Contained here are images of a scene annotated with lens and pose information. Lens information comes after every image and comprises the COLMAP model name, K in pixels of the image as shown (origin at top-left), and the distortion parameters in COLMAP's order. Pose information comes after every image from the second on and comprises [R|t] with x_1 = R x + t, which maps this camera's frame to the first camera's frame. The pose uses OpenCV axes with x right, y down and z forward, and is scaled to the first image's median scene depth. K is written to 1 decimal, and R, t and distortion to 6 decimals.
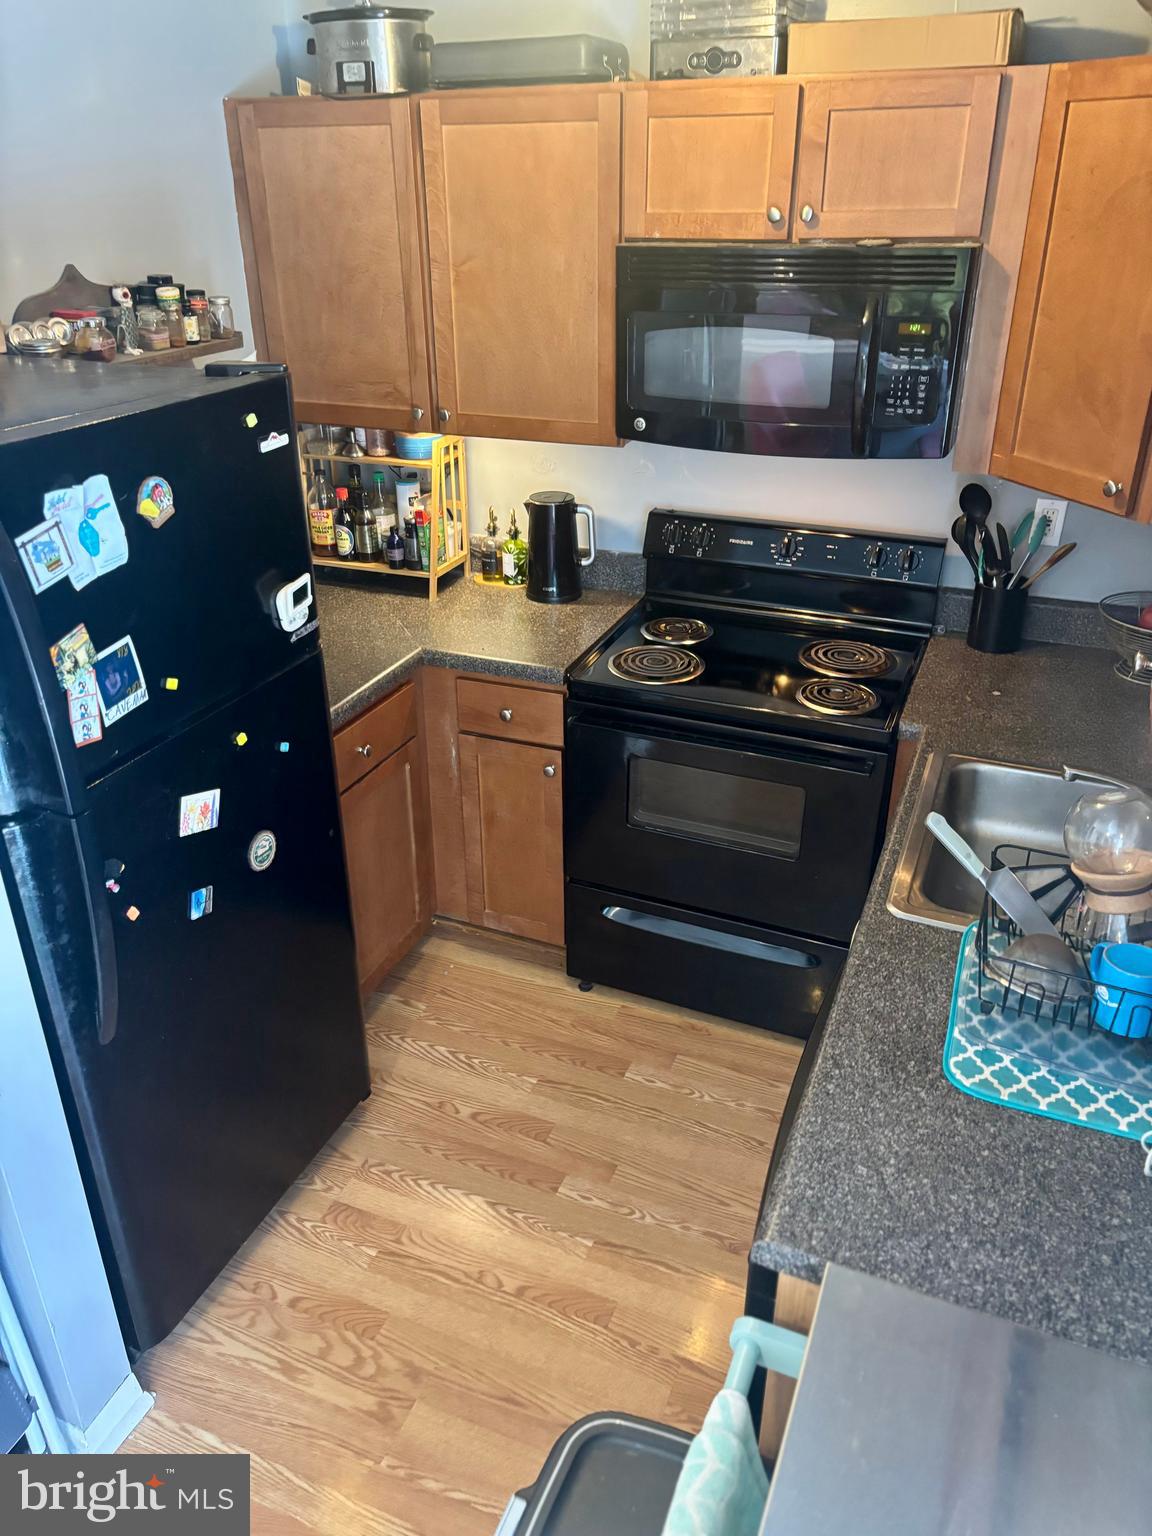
lens RADIAL K [[1127.4, 0, 577.4], [0, 1127.4, 744.9], [0, 0, 1]] dist [0.034593, -0.004940]
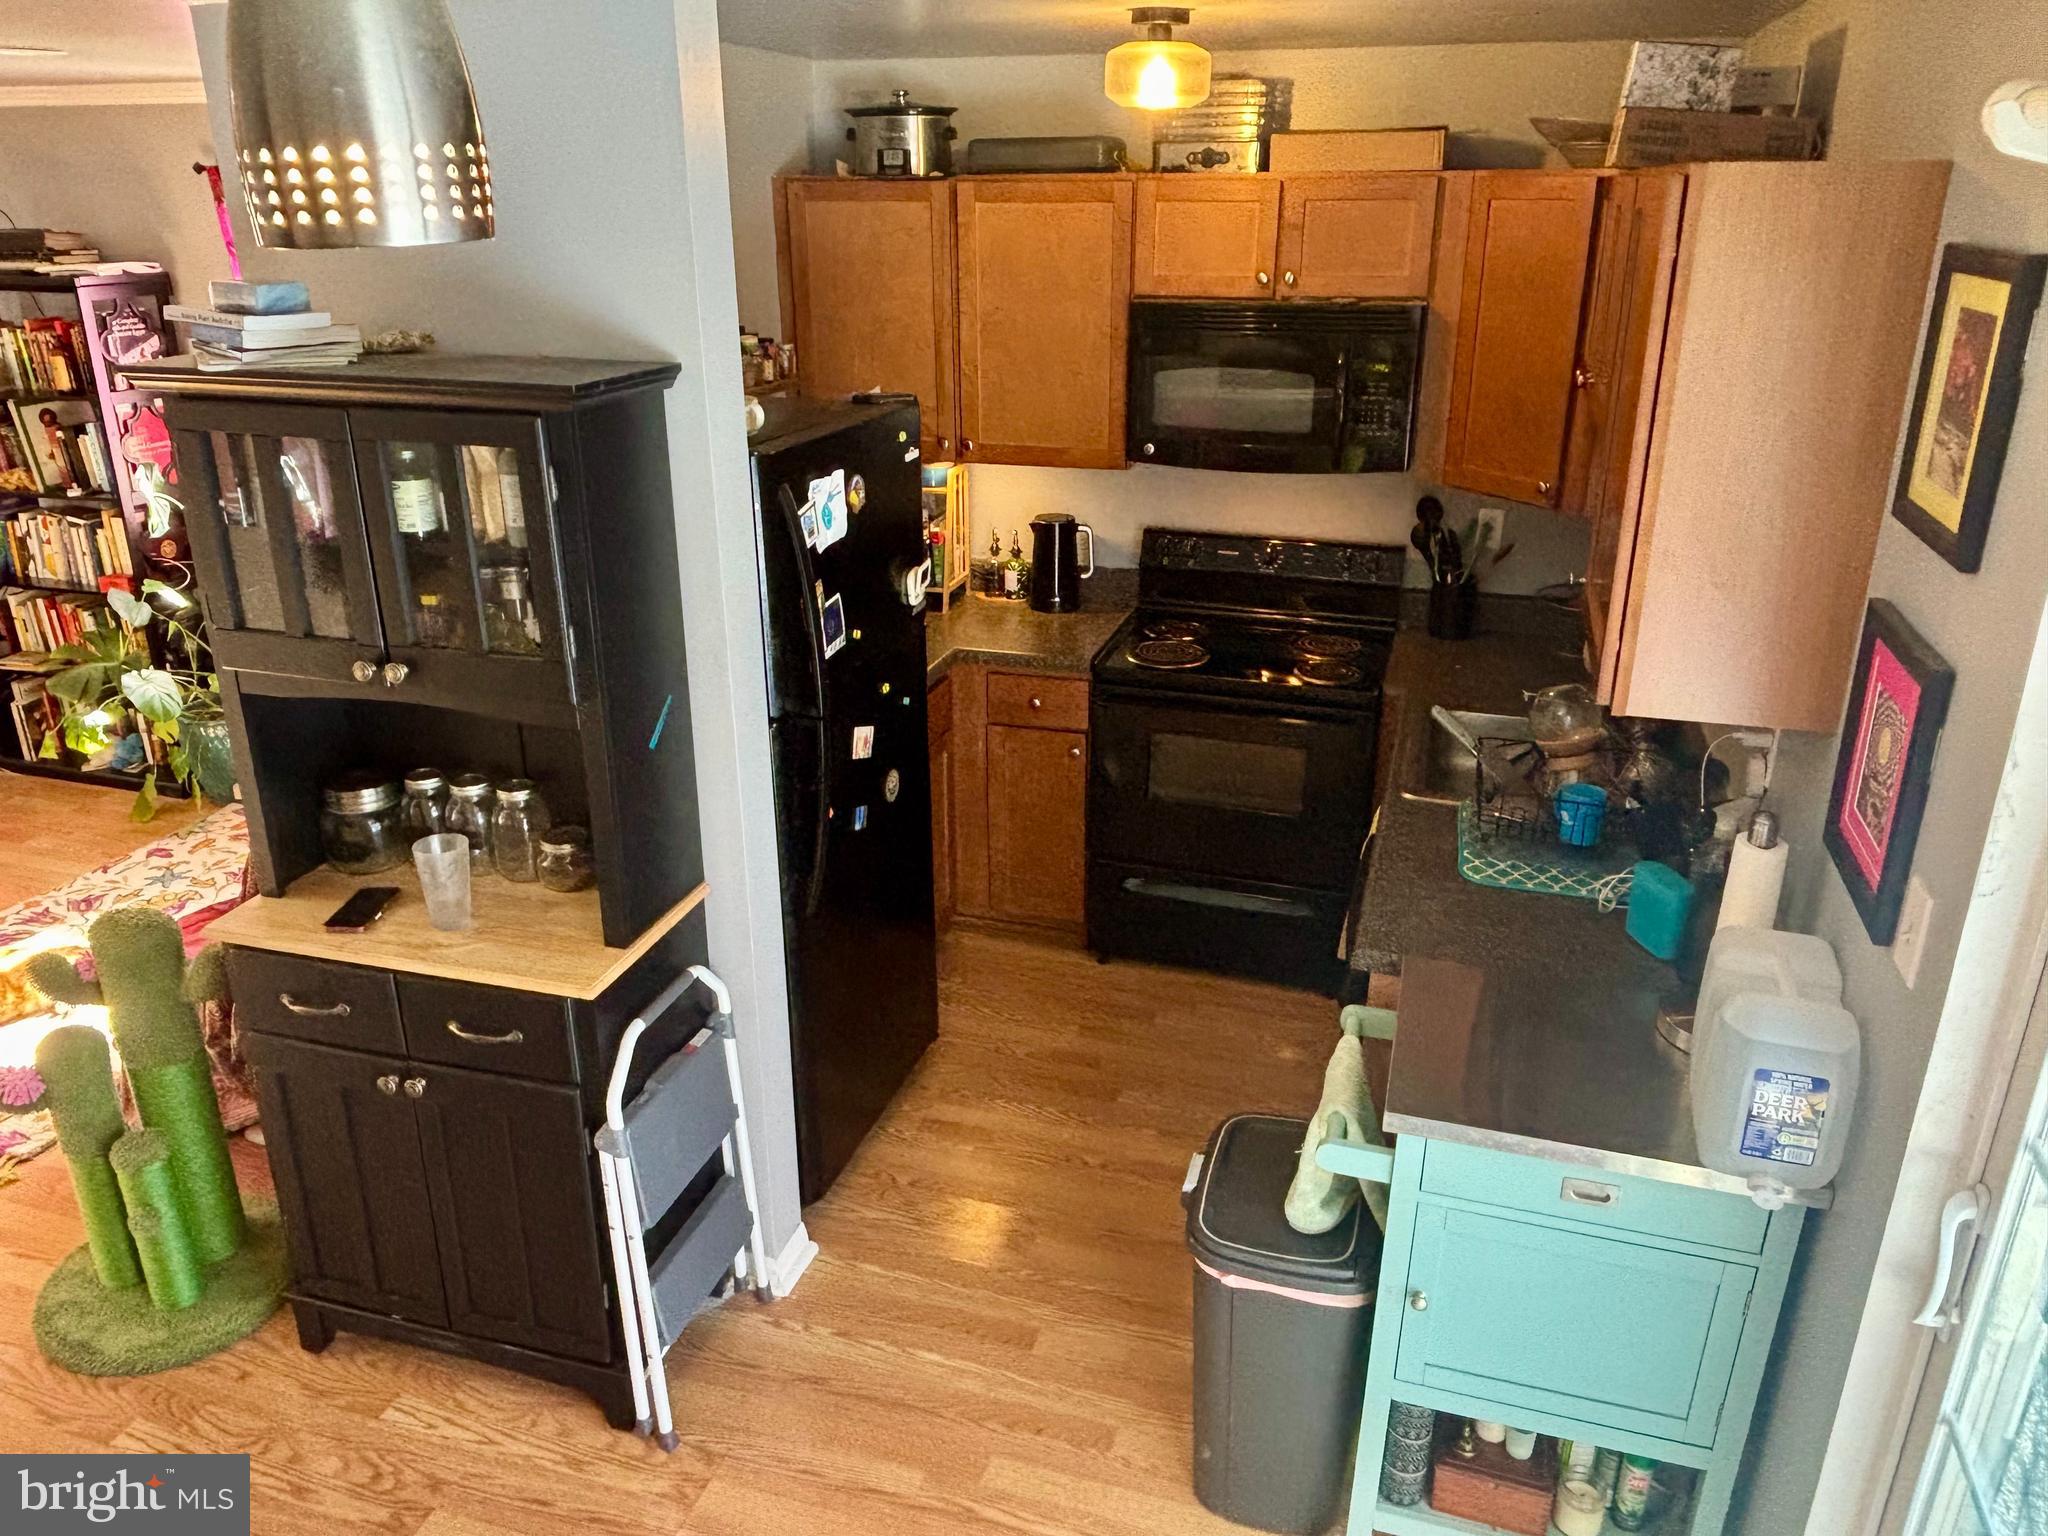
lens RADIAL K [[1441.1, 0, 1024.0], [0, 1441.1, 768.0], [0, 0, 1]] dist [0.067167, -0.081356]
pose [[0.994789, -0.028782, 0.097808, -0.225887], [0.037410, 0.995457, -0.087554, 0.169391], [-0.094844, 0.090757, 0.991347, -0.434861]]
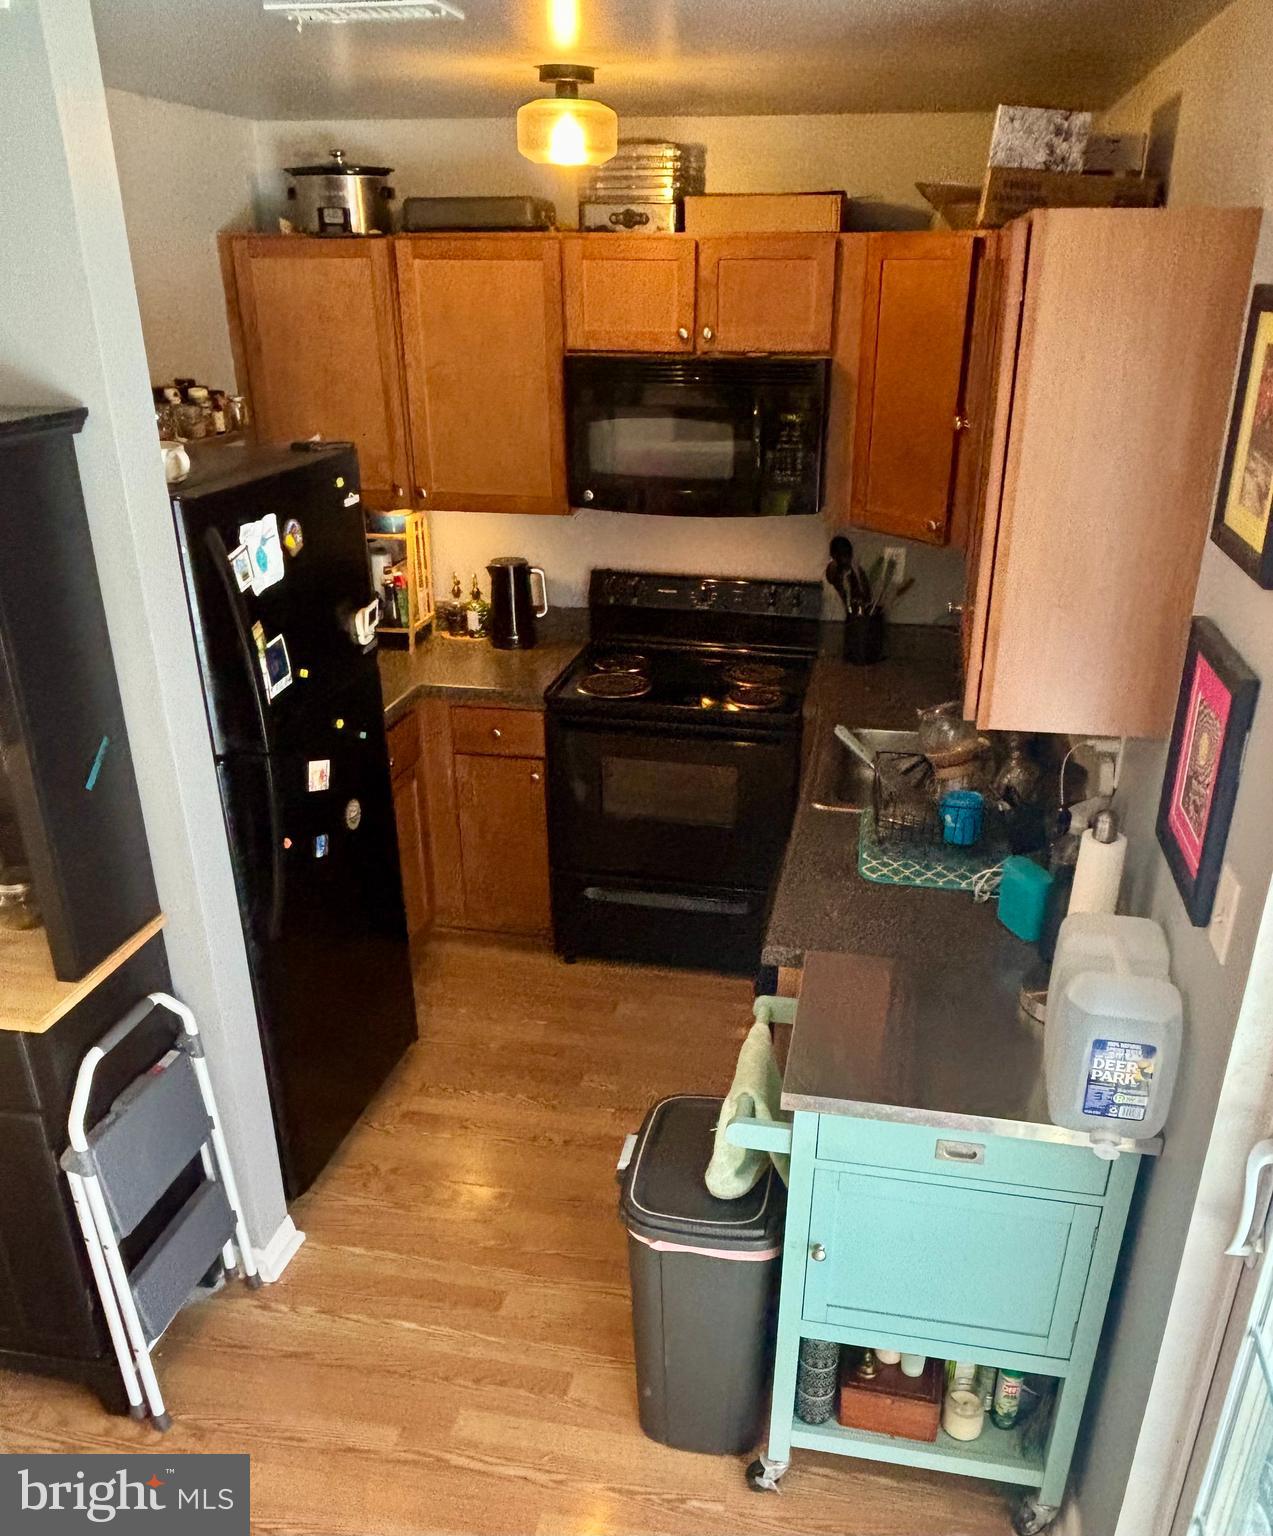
lens RADIAL K [[1233.0, 0, 670.6], [0, 1233.0, 881.9], [0, 0, 1]] dist [0.070312, -0.102521]
pose [[0.977089, -0.080001, 0.197221, -0.162932], [0.082335, 0.996598, -0.003648, 0.162934], [-0.196258, 0.019802, 0.980352, -0.379118]]
